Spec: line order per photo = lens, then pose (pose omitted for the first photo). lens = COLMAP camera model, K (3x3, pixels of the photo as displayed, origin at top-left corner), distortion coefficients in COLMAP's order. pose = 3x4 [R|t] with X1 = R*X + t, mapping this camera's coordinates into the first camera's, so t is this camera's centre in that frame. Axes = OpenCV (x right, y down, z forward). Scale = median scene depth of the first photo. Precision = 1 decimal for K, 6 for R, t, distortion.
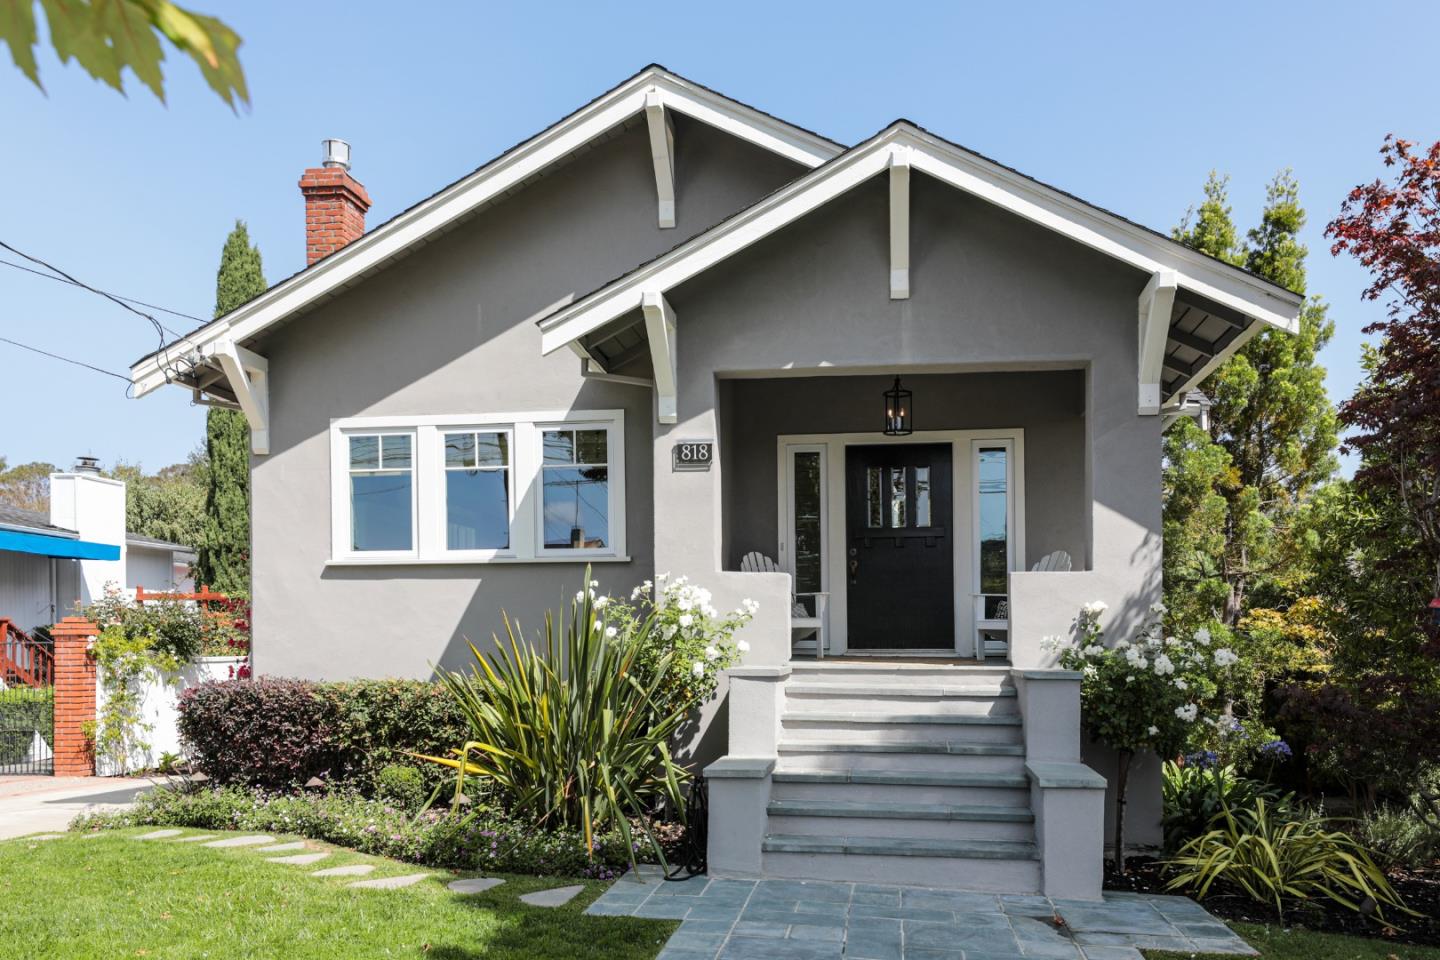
lens RADIAL K [[1368.0, 0, 715.6], [0, 1368.0, 554.8], [0, 0, 1]] dist [0.067565, 0.006894]
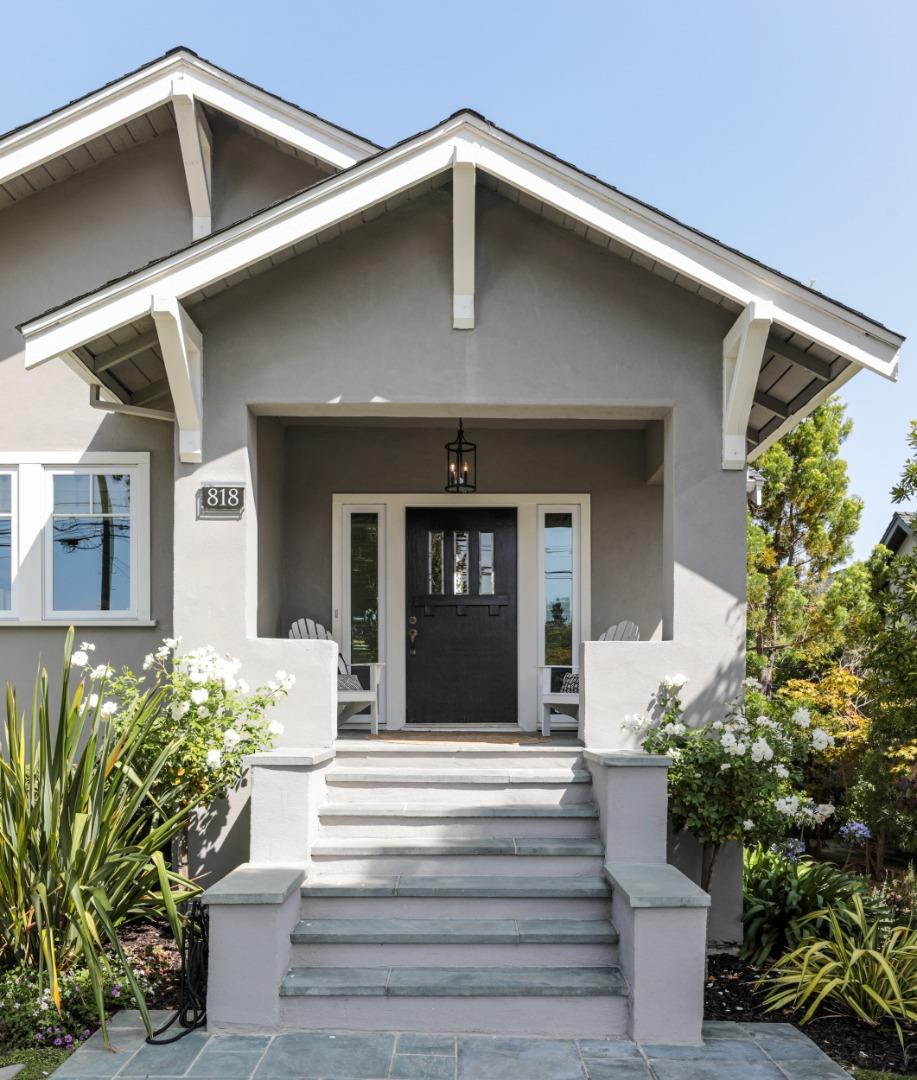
lens RADIAL K [[1021.4, 0, 515.1], [0, 1021.4, 643.9], [0, 0, 1]] dist [-0.008876, 0.028224]
pose [[0.983028, 0.008629, 0.183253, 0.045943], [-0.010278, 0.999915, 0.008051, 0.008839], [-0.183168, -0.009797, 0.983033, 0.331322]]
